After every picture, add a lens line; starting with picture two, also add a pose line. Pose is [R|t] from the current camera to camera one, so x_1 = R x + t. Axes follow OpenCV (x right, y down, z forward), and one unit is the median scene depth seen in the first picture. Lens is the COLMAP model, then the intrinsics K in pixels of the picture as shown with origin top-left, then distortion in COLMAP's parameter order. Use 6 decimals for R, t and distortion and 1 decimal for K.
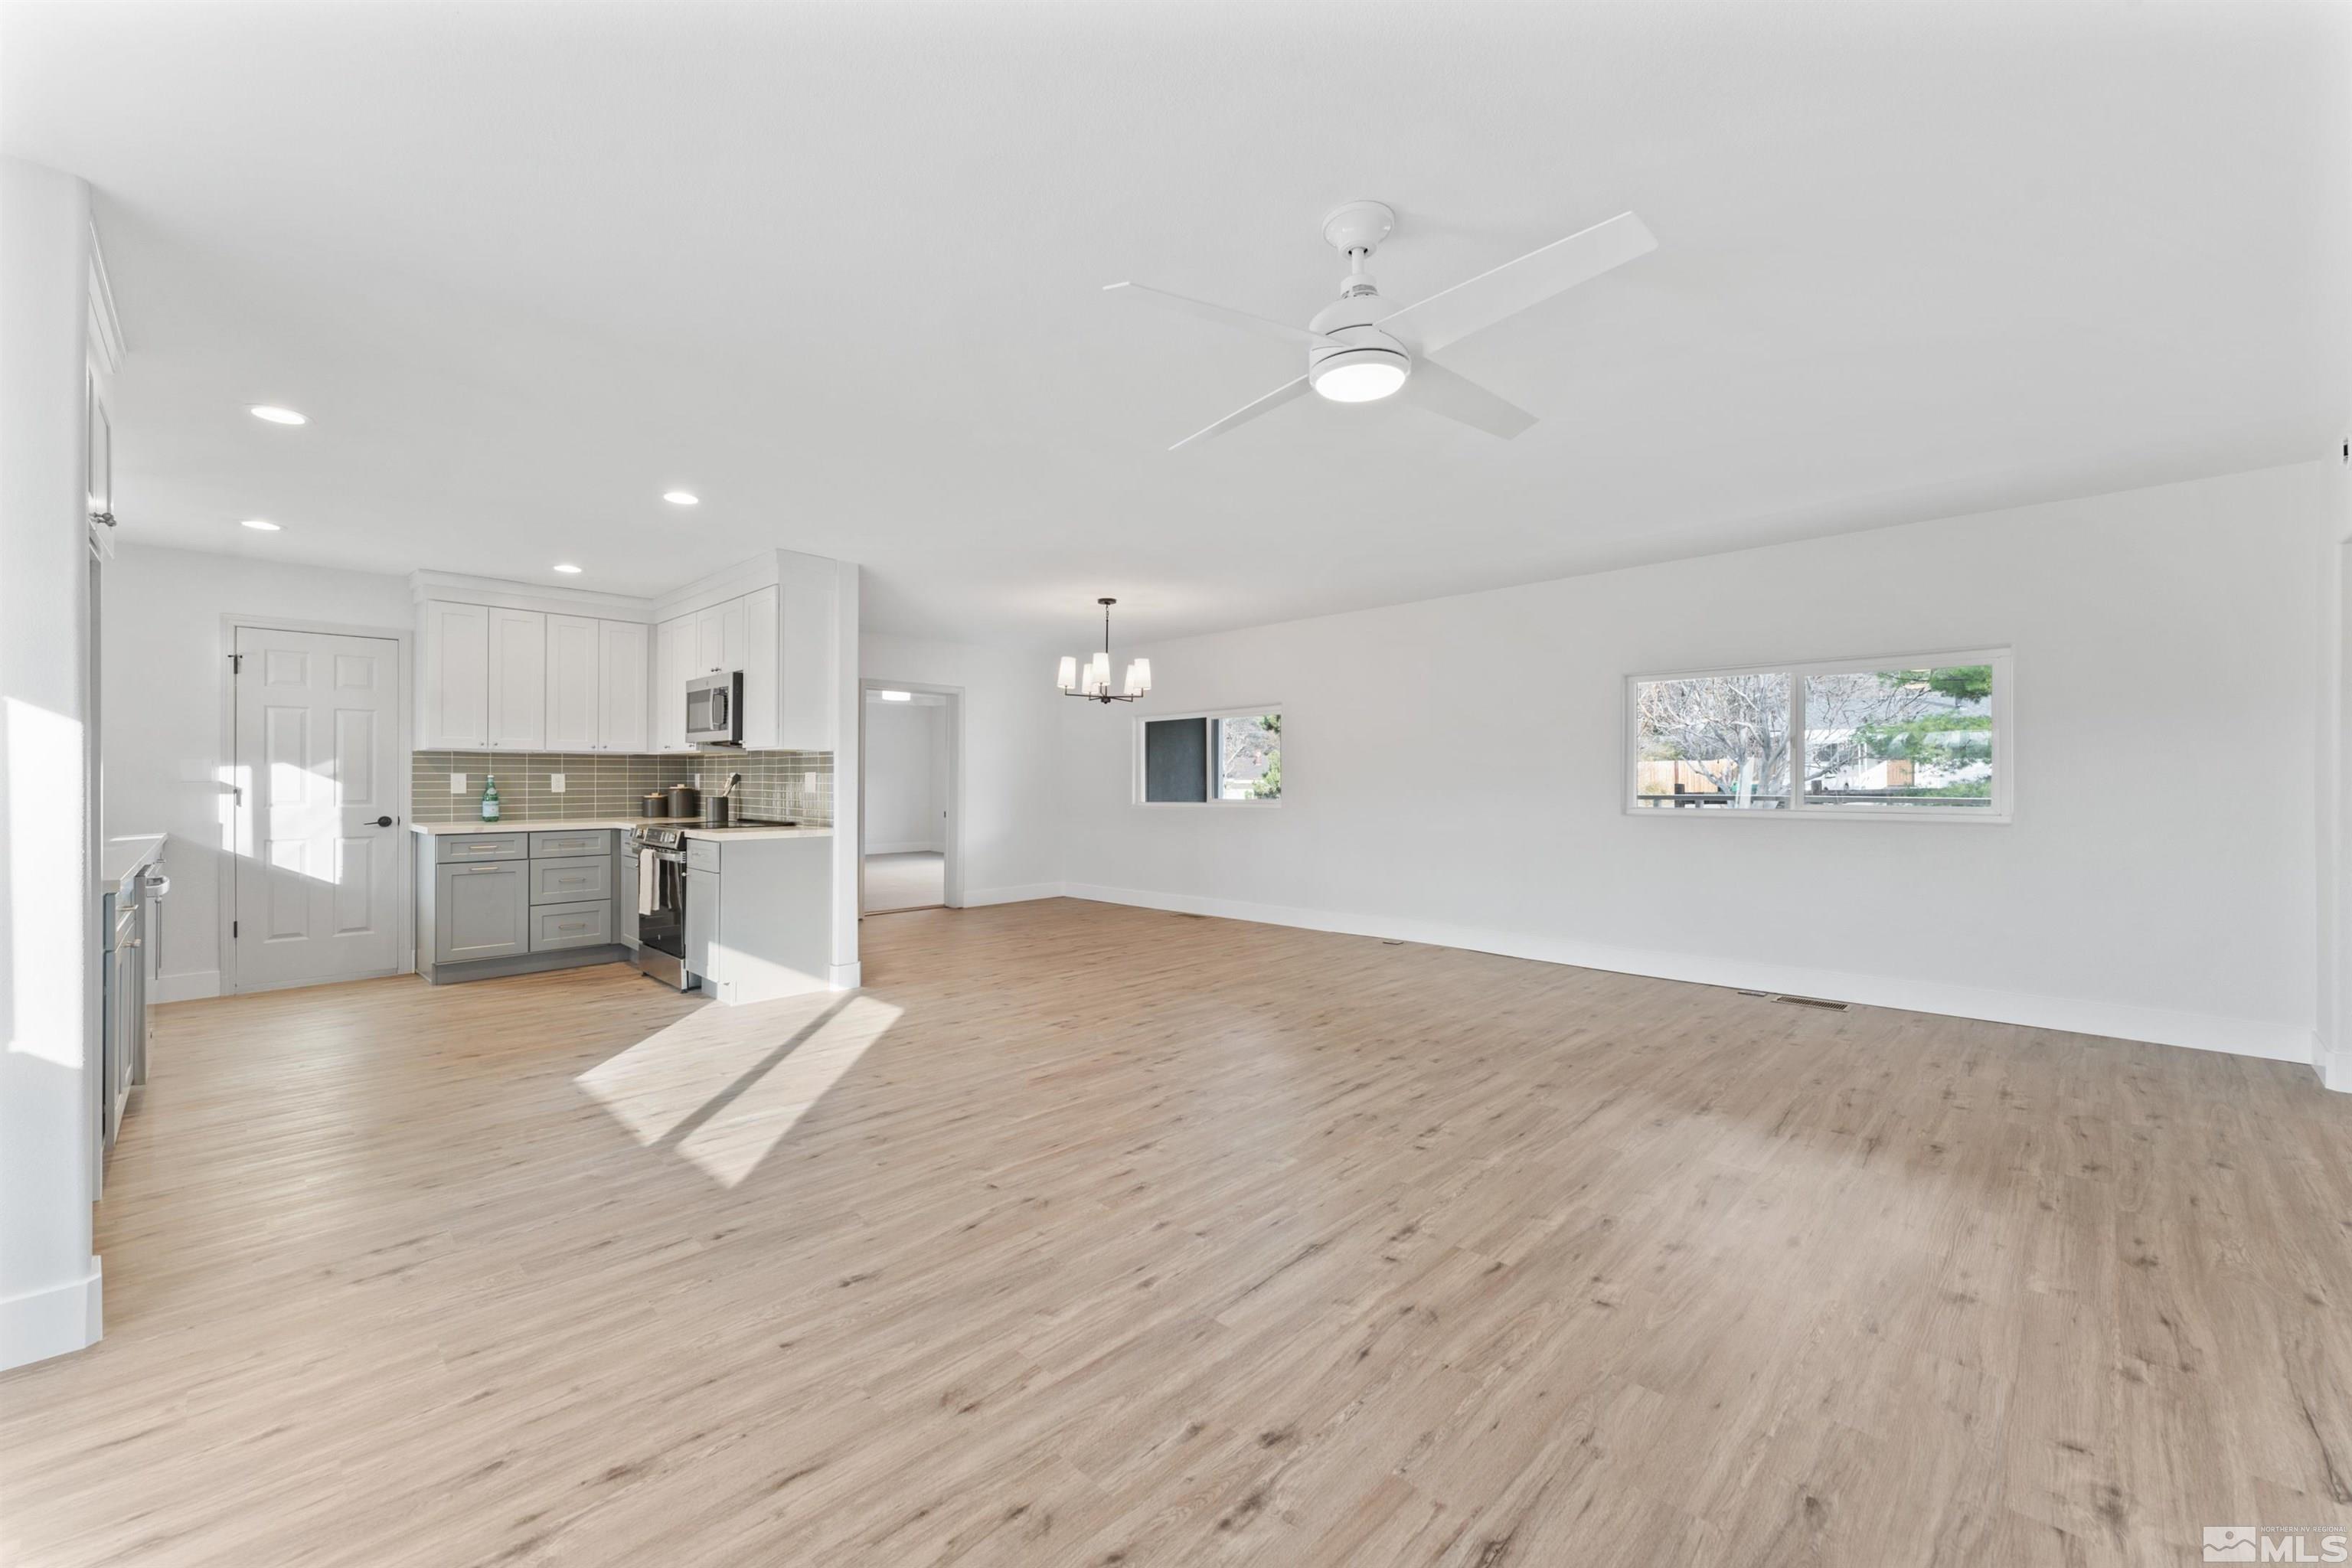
lens RADIAL K [[935.2, 0, 1169.9], [0, 935.2, 776.0], [0, 0, 1]] dist [0.000763, 0.000209]
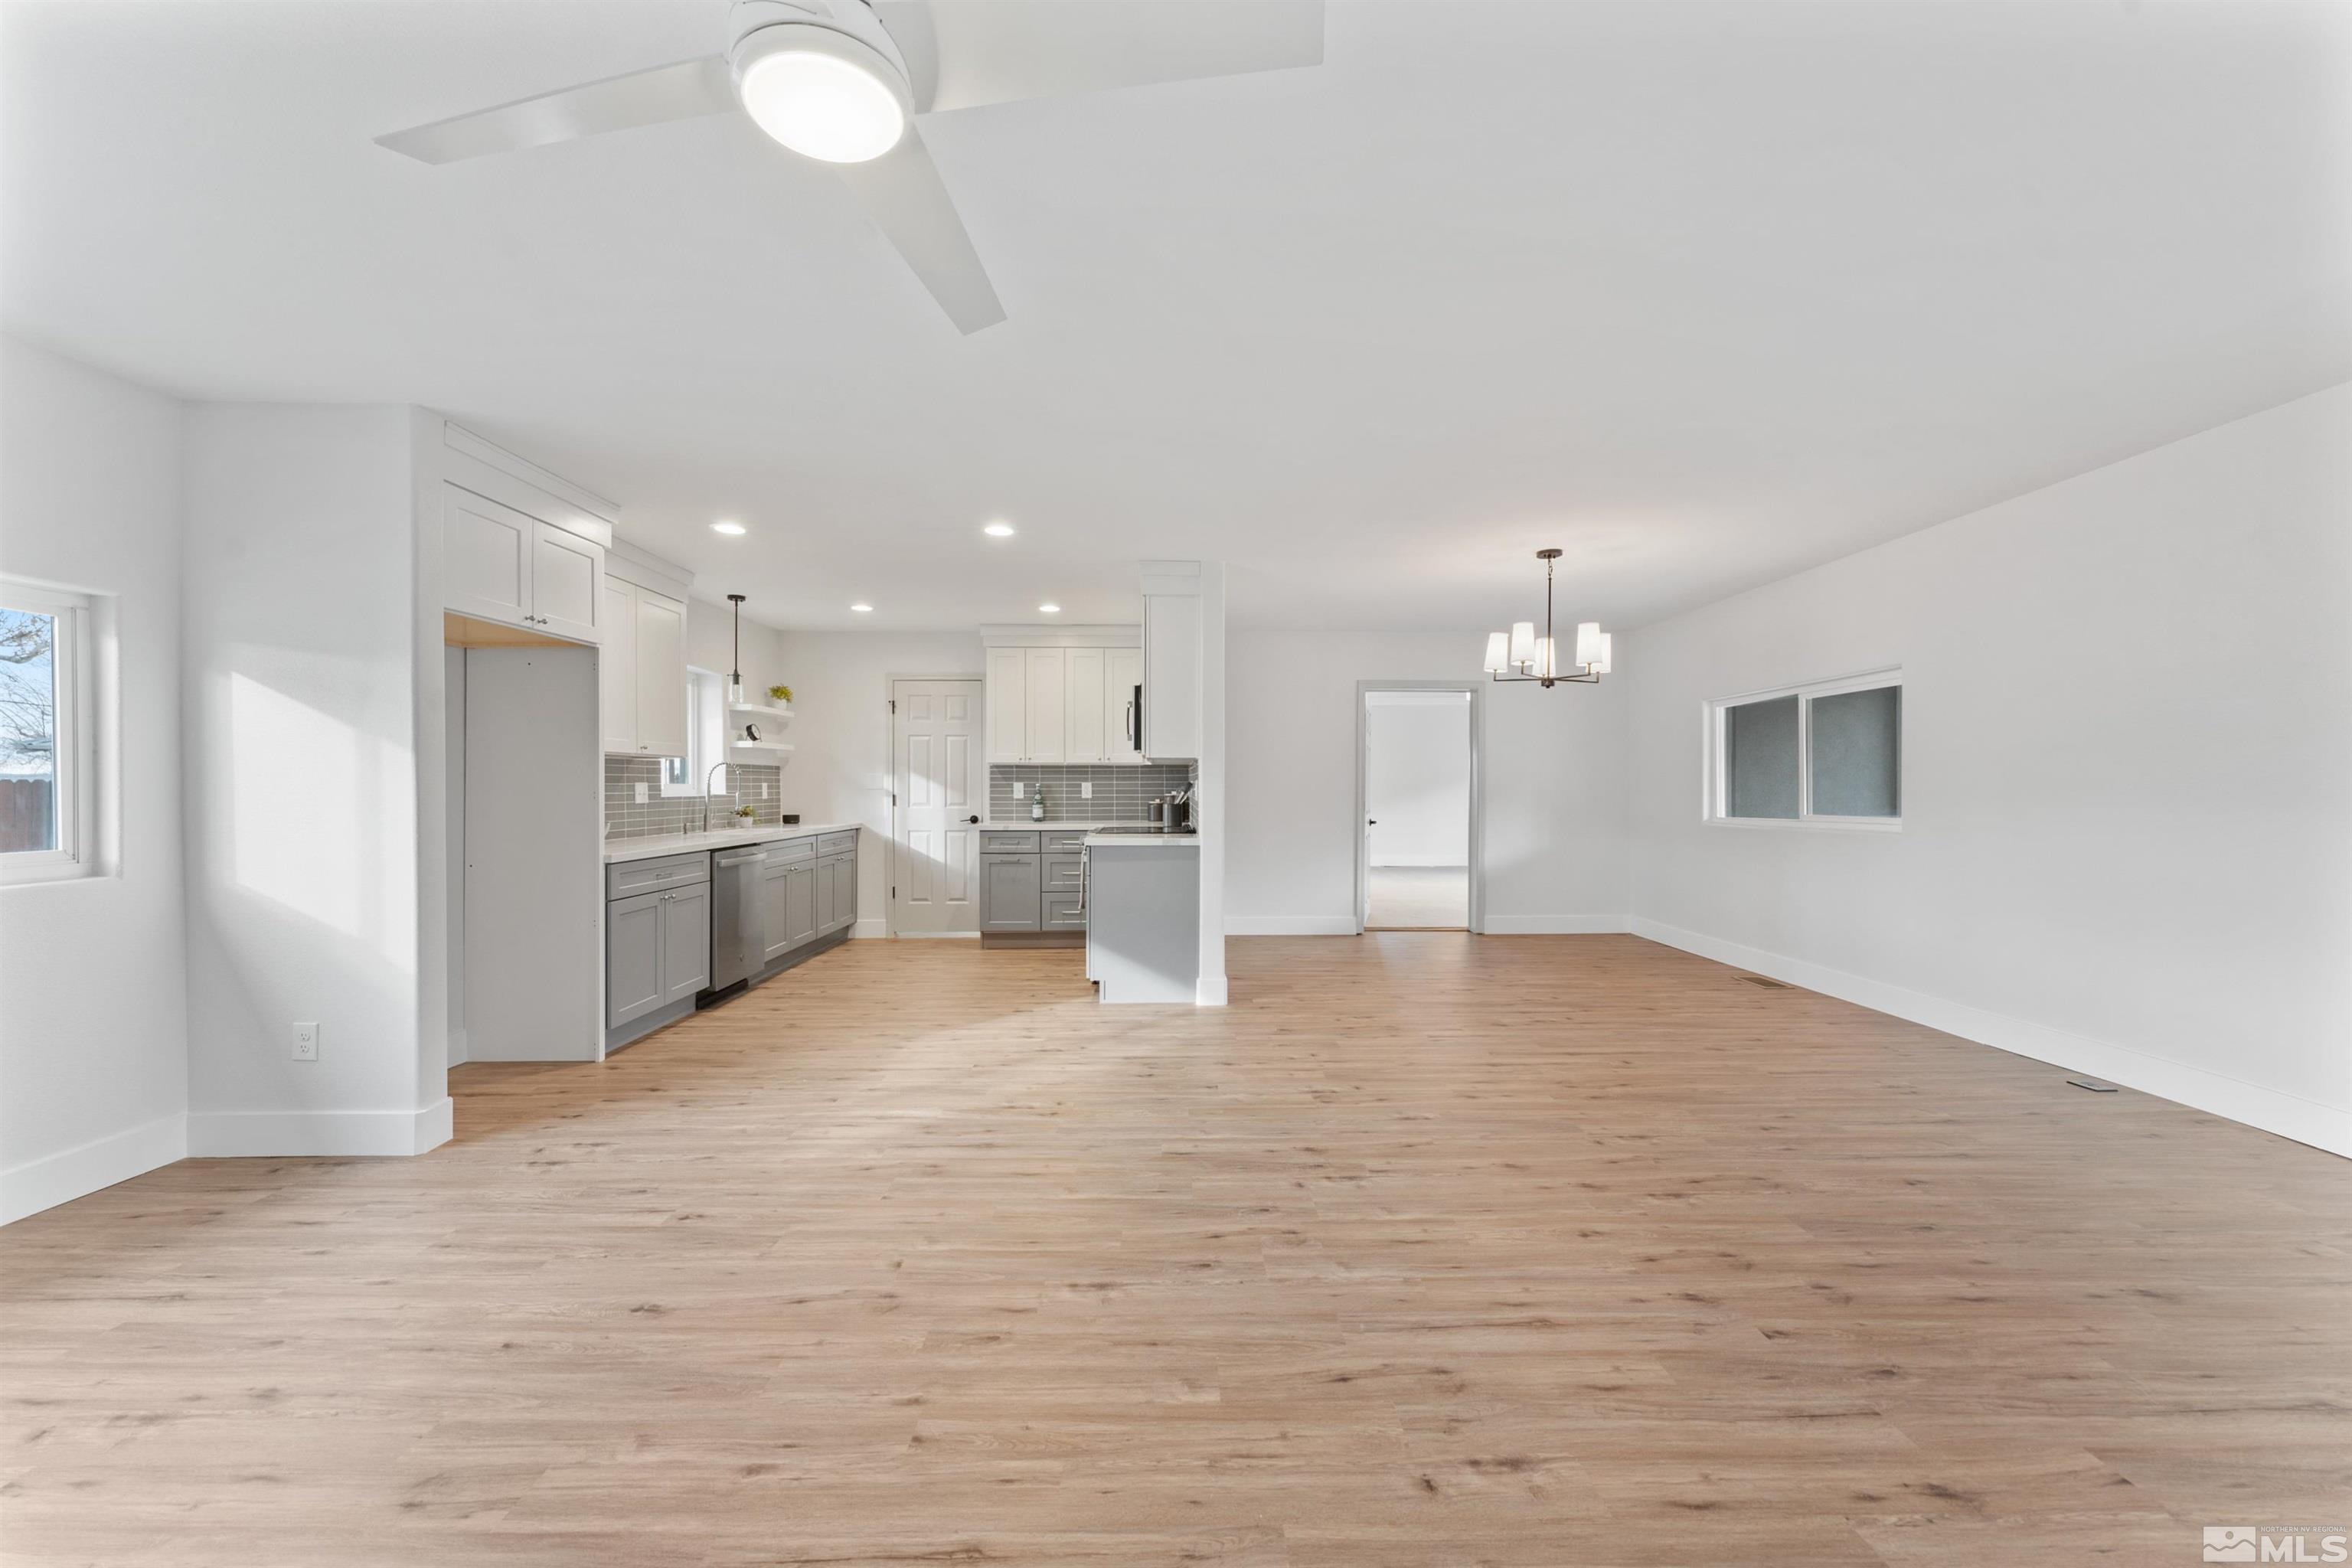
lens RADIAL K [[931.1, 0, 1171.5], [0, 931.1, 788.5], [0, 0, 1]] dist [0.000659, -0.000231]
pose [[0.706284, 0.000665, -0.707929, 0.431209], [0.003970, 0.999980, 0.004900, 0.000113], [0.707918, -0.006271, 0.706267, 0.422543]]
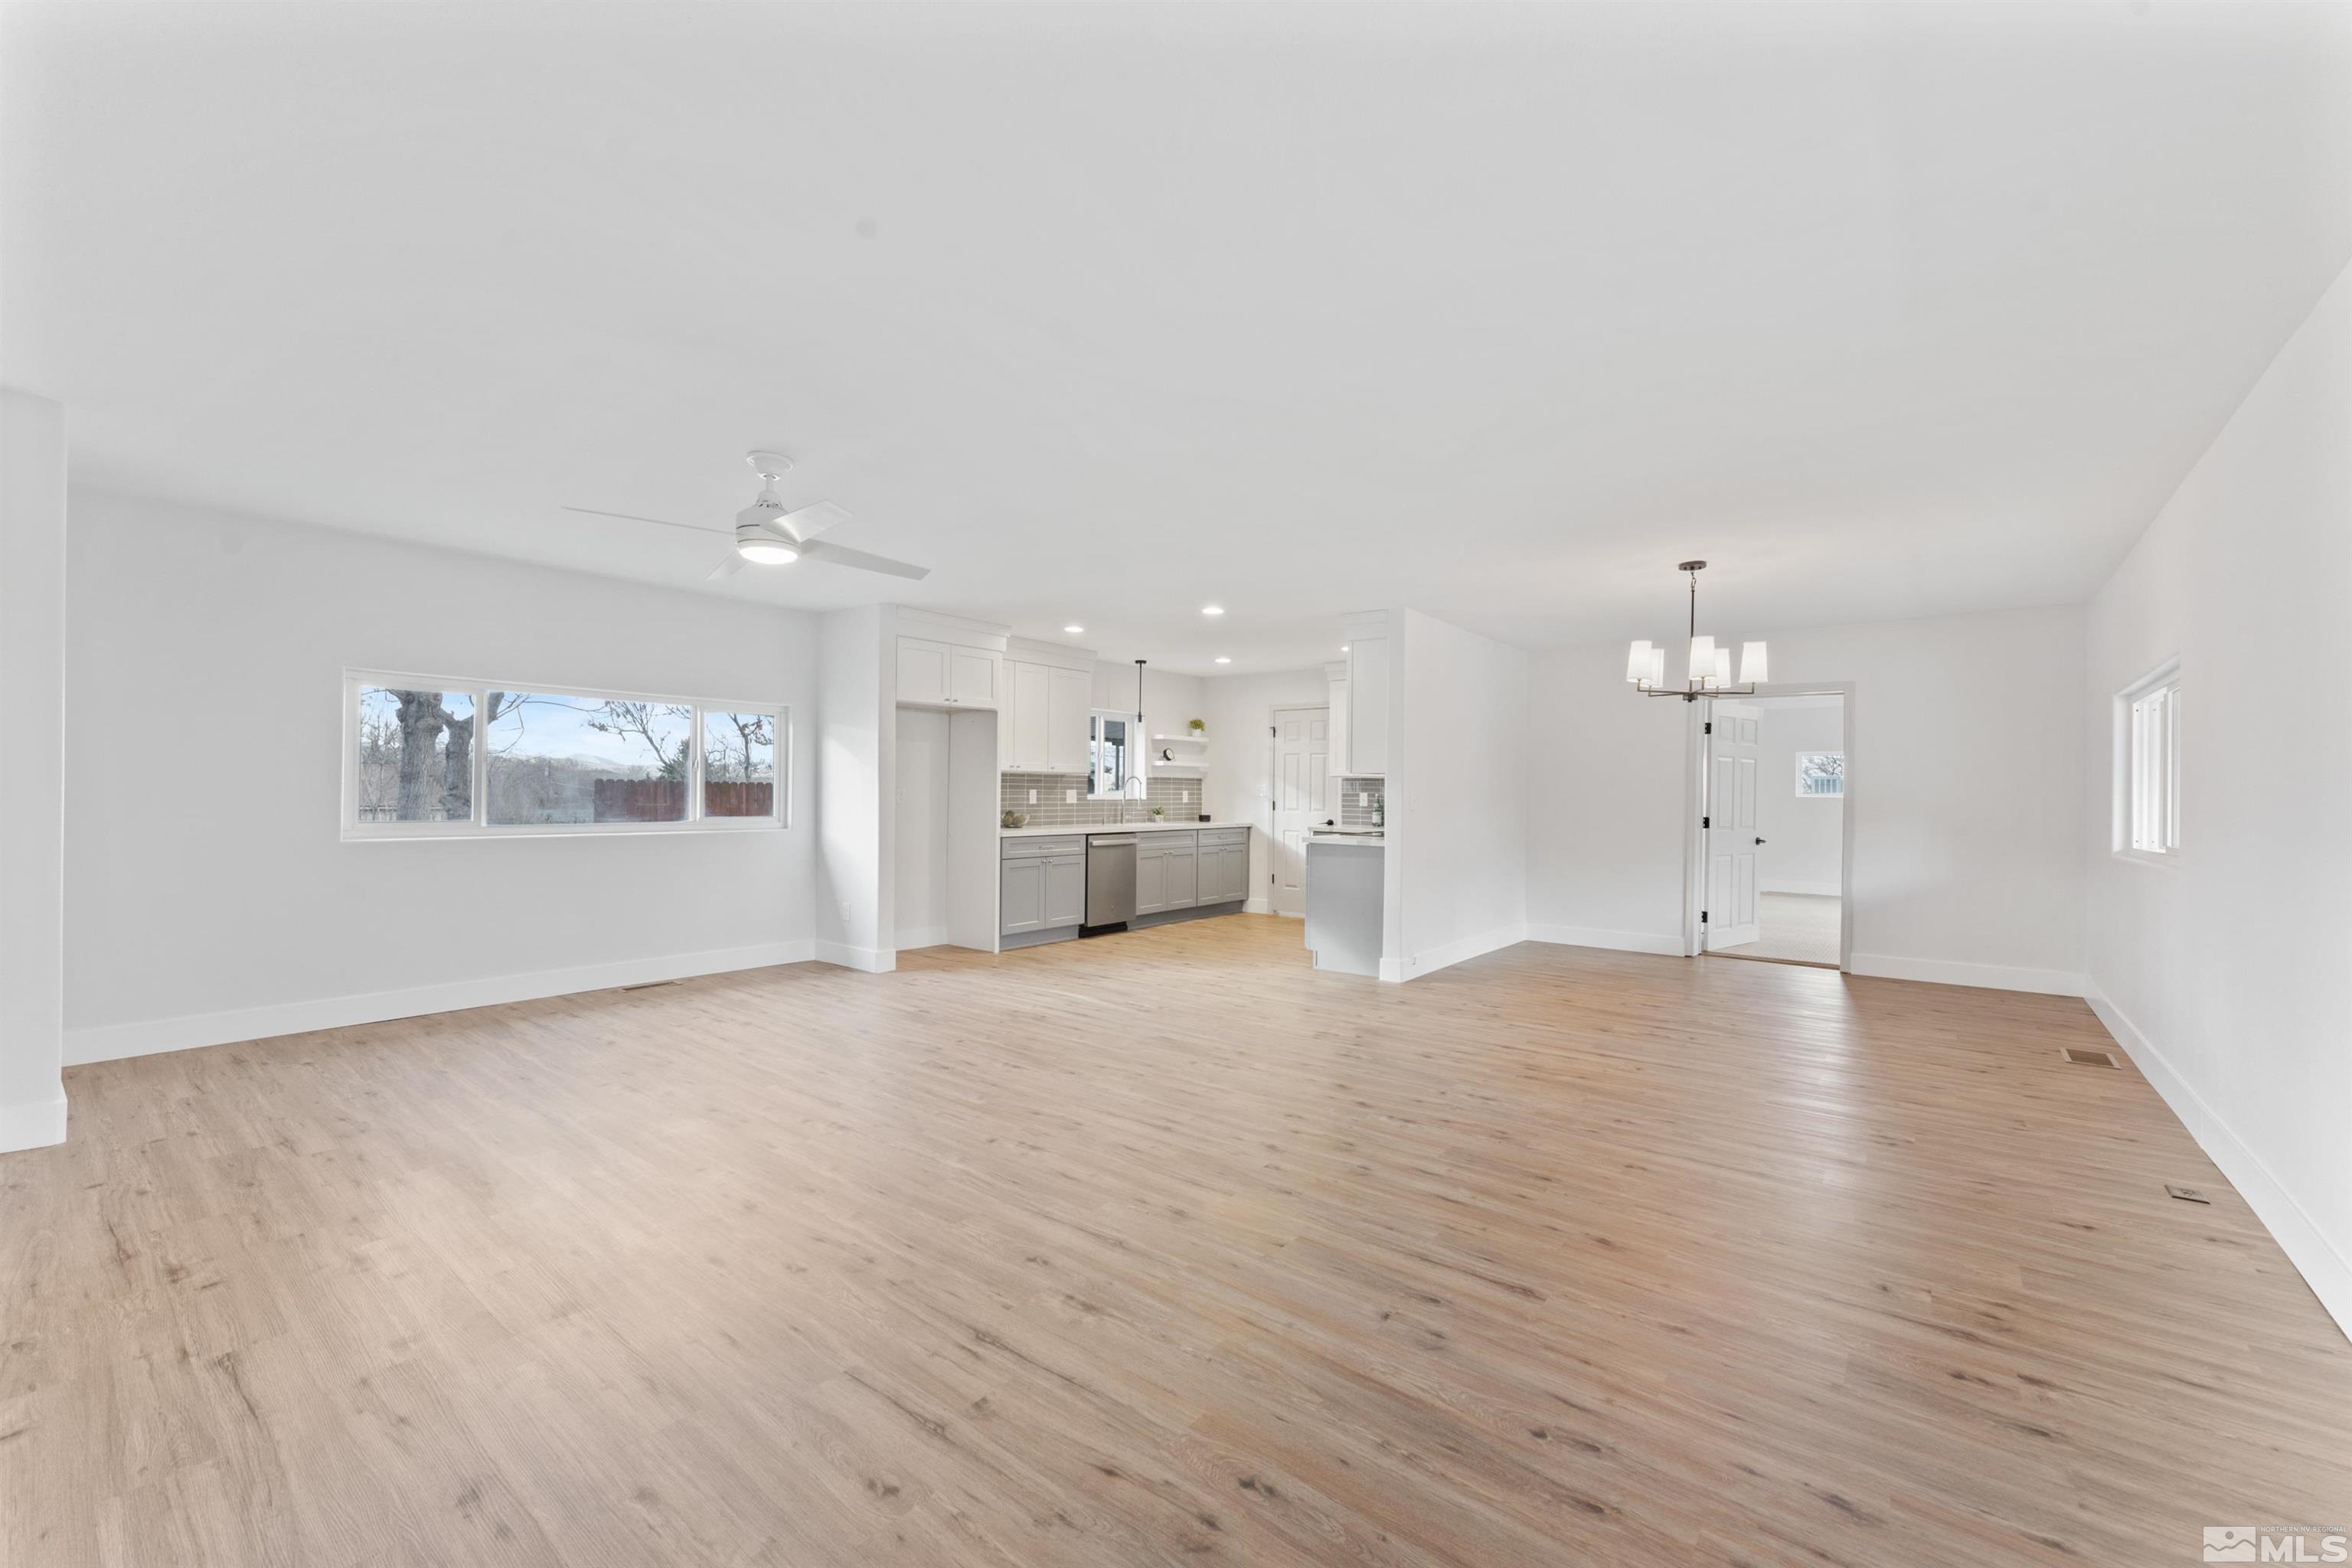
lens RADIAL K [[931.1, 0, 1171.5], [0, 931.1, 788.5], [0, 0, 1]] dist [0.000659, -0.000231]
pose [[0.104448, -0.002795, -0.994526, 1.081396], [-0.008119, 0.999960, -0.003663, -0.002207], [0.994497, 0.008457, 0.104421, 0.873149]]
